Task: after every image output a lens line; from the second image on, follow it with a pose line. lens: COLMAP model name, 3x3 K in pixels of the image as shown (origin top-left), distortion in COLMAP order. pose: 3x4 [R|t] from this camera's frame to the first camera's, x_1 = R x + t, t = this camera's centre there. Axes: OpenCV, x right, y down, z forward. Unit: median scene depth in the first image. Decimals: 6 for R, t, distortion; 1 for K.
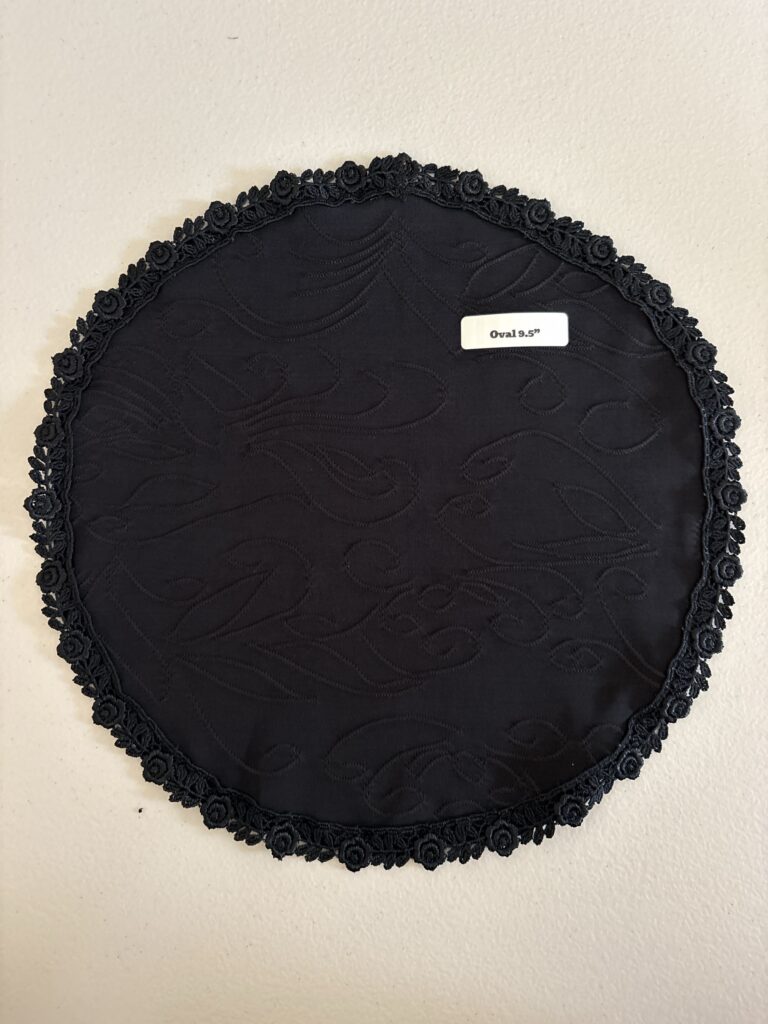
lens RADIAL K [[761.9, 0, 387.8], [0, 761.9, 510.4], [0, 0, 1]] dist [0.030992, -0.076590]
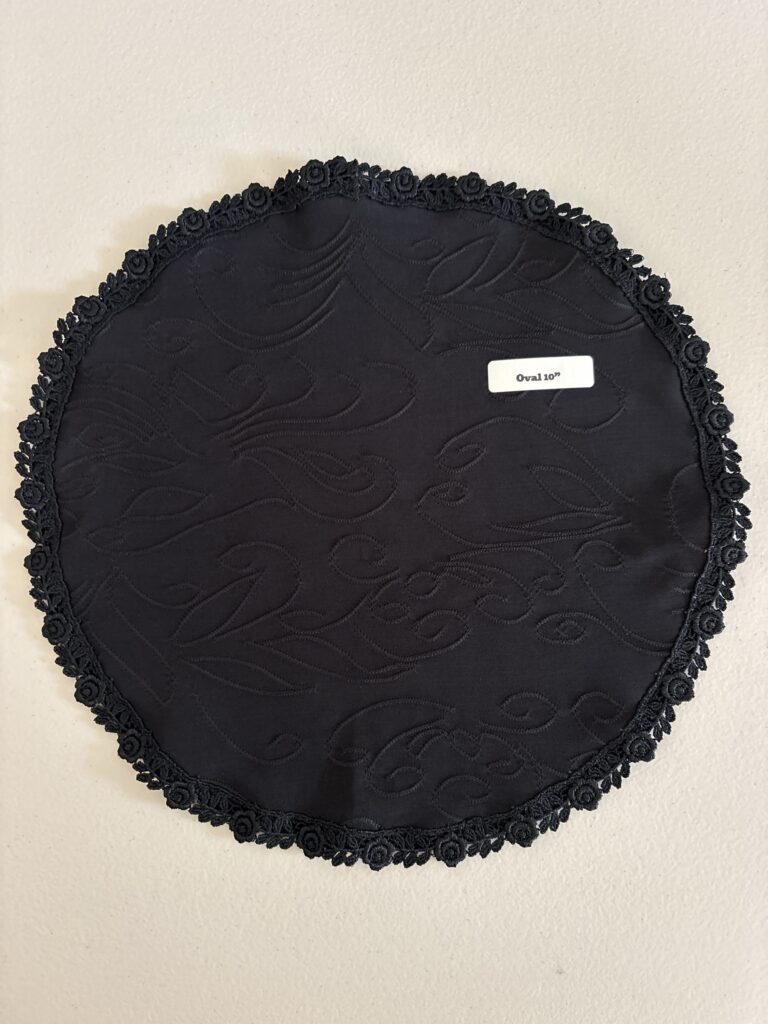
lens RADIAL K [[761.9, 0, 378.4], [0, 761.9, 515.5], [0, 0, 1]] dist [0.030992, -0.076590]
pose [[0.999471, 0.029785, -0.013077, 0.149844], [-0.029766, 0.999556, 0.001619, 0.105464], [0.013120, -0.001229, 0.999913, -0.045941]]
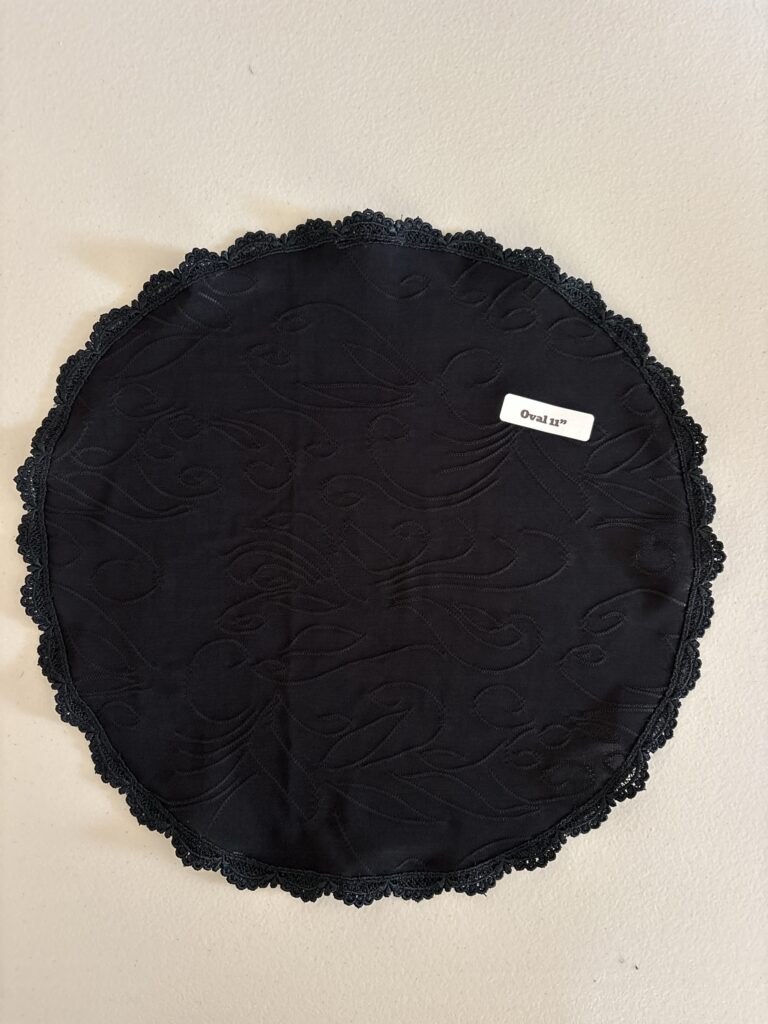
lens RADIAL K [[761.9, 0, 387.5], [0, 761.9, 504.1], [0, 0, 1]] dist [0.030992, -0.076590]
pose [[0.999507, 0.026239, 0.017225, 0.001443], [-0.026584, 0.999444, 0.020143, -0.010090], [-0.016686, -0.020591, 0.999649, -0.180991]]
